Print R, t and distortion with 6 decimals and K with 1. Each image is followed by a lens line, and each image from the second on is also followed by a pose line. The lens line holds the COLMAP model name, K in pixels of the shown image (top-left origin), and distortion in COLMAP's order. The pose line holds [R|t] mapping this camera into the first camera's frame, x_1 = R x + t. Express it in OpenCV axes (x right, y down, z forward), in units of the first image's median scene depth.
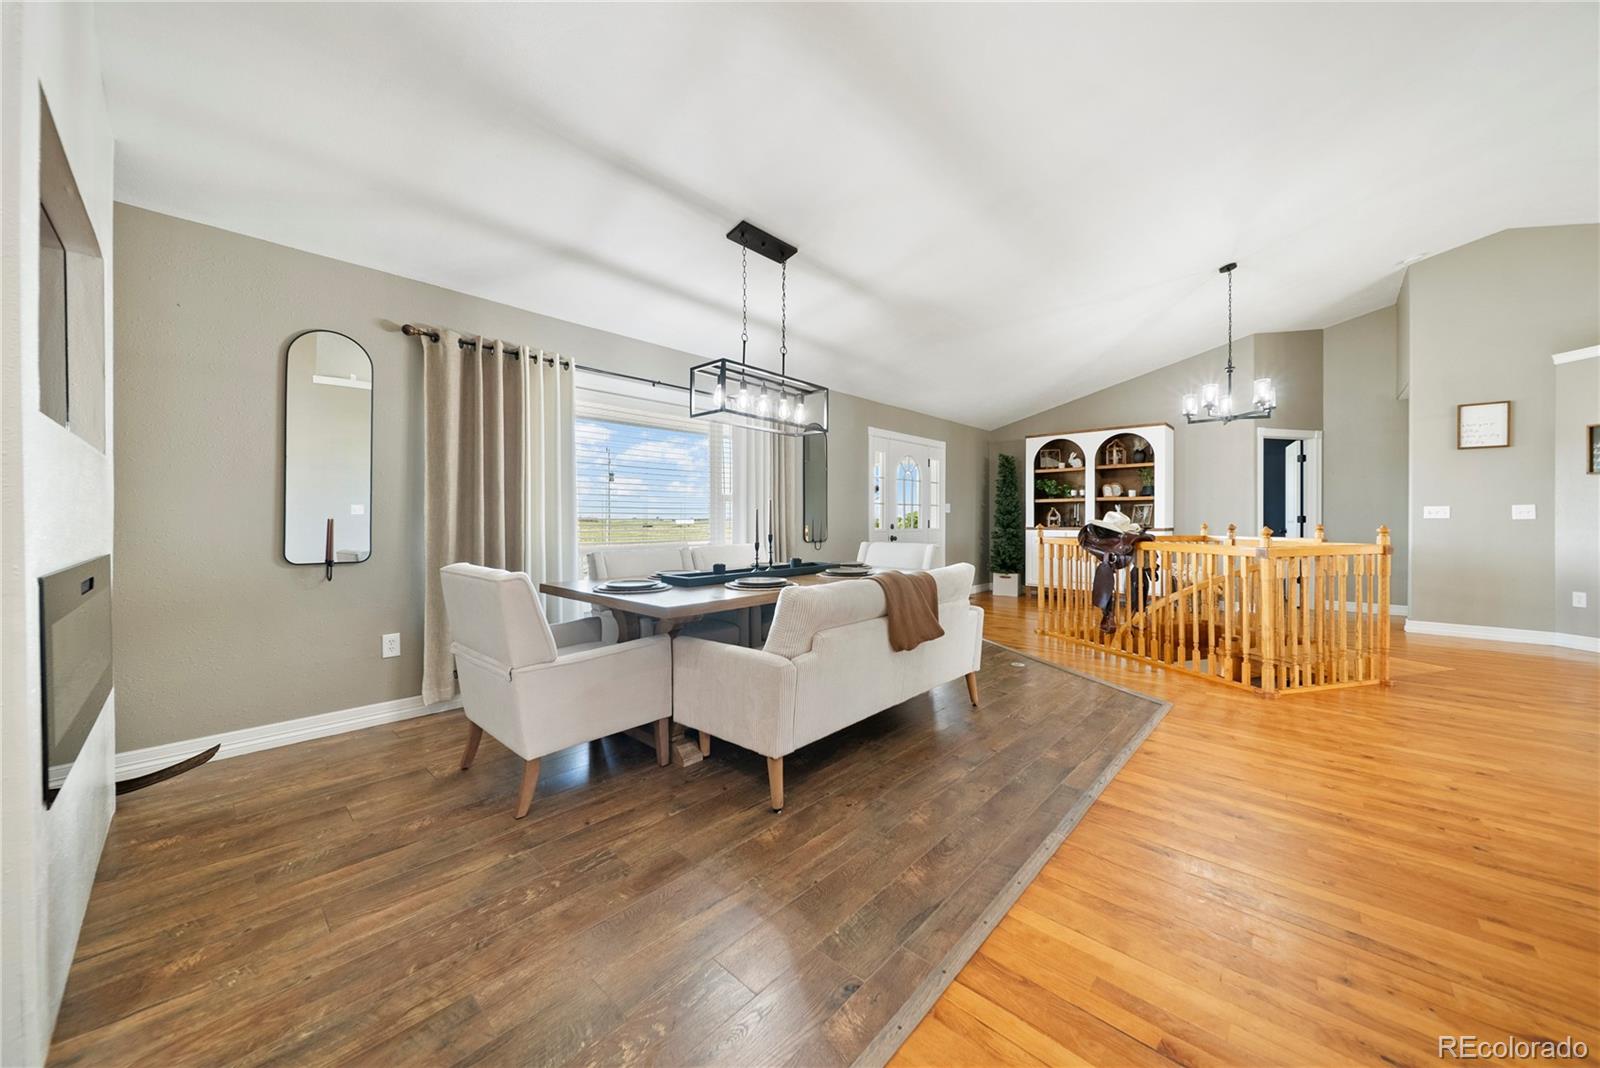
lens RADIAL K [[560.7, 0, 802.0], [0, 560.7, 520.3], [0, 0, 1]] dist [-0.001296, -0.000950]
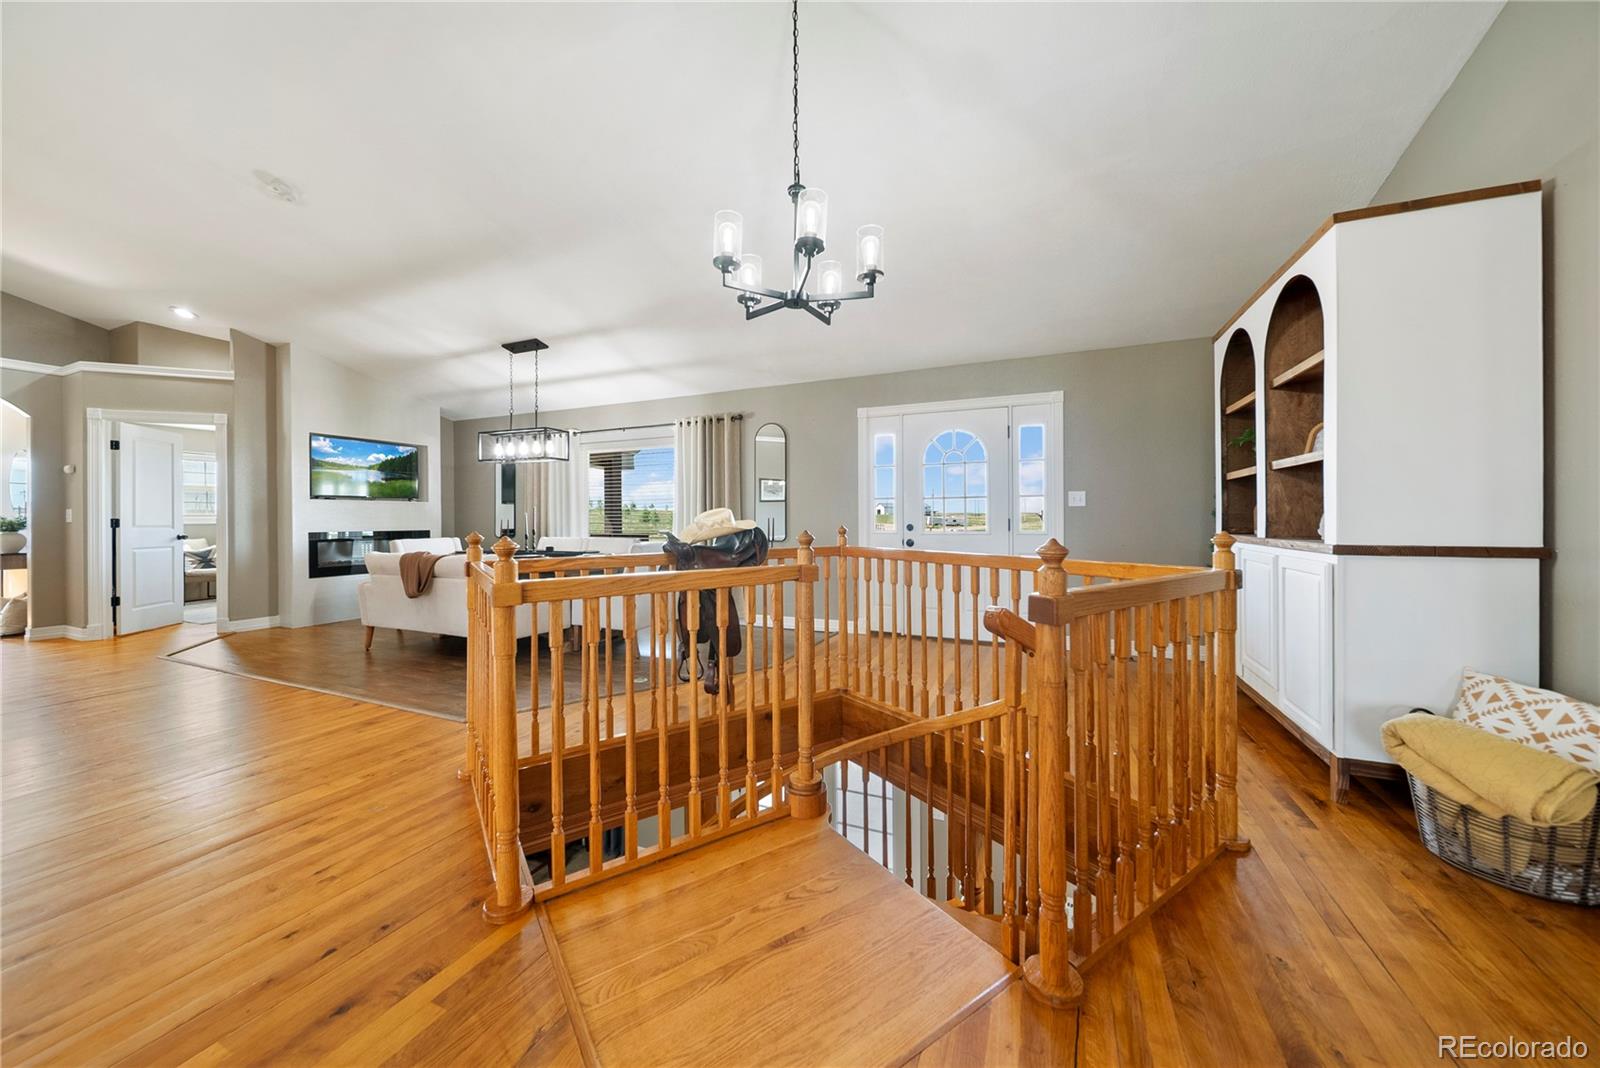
lens RADIAL K [[560.7, 0, 790.1], [0, 560.7, 519.6], [0, 0, 1]] dist [-0.001296, -0.000950]
pose [[0.326428, 0.005531, -0.945206, 1.861593], [0.004364, 0.999963, 0.007358, -0.012022], [0.945212, -0.006527, 0.326392, 1.317297]]
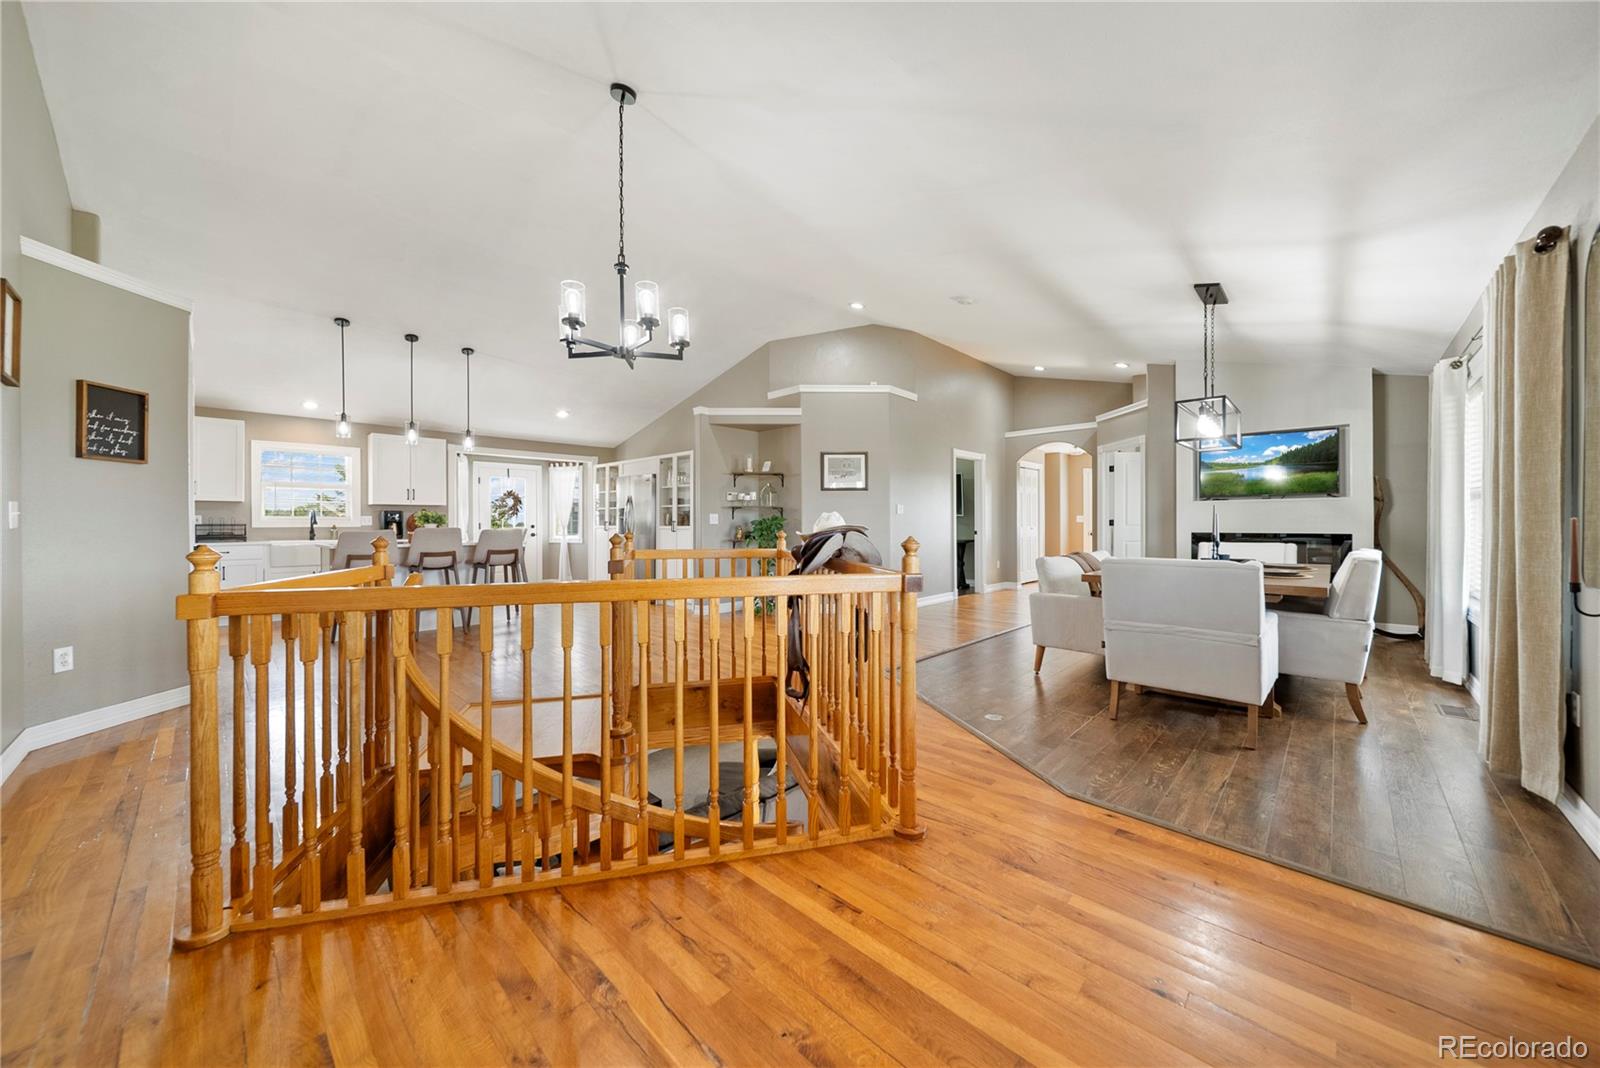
lens RADIAL K [[560.7, 0, 791.7], [0, 560.7, 524.1], [0, 0, 1]] dist [-0.001296, -0.000950]
pose [[-0.999843, 0.006760, 0.016399, 0.920234], [0.006796, 0.999975, 0.002105, -0.006680], [-0.016384, 0.002216, -0.999863, 2.440892]]
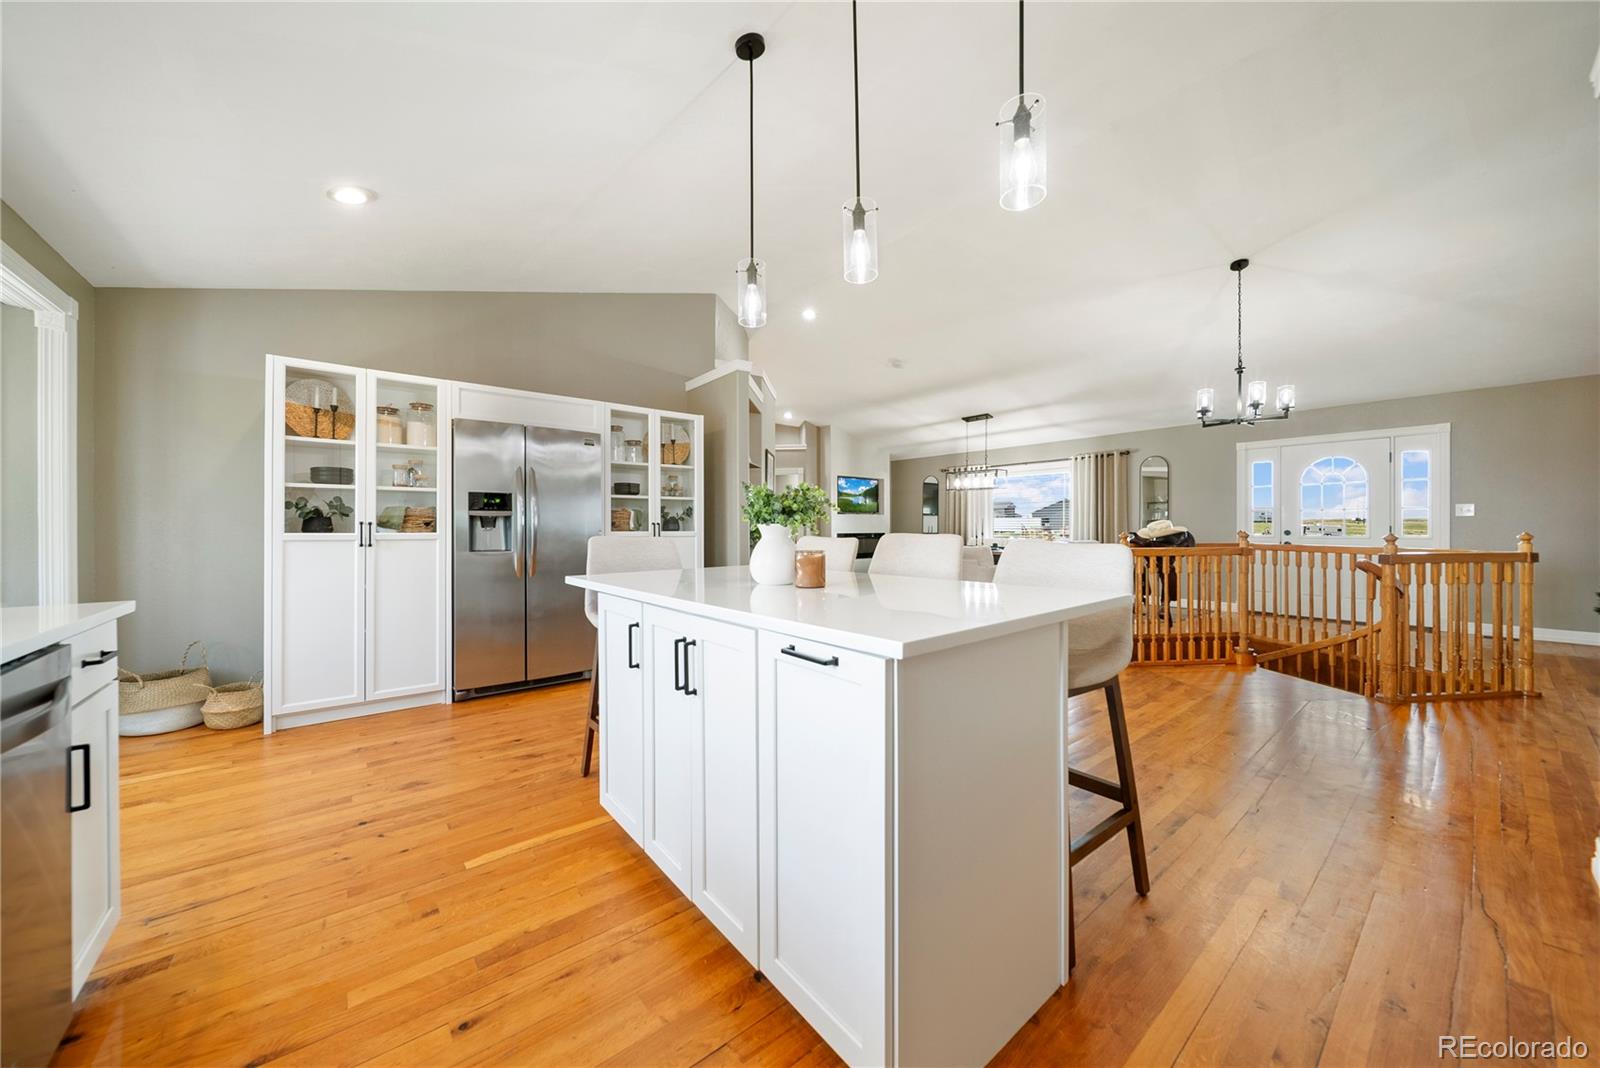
lens RADIAL K [[560.7, 0, 792.9], [0, 560.7, 527.7], [0, 0, 1]] dist [-0.001296, -0.000950]
pose [[-0.139554, 0.004649, -0.990204, 2.847616], [0.003514, 0.999985, 0.004199, -0.010819], [0.990208, -0.002893, -0.139568, 0.580542]]
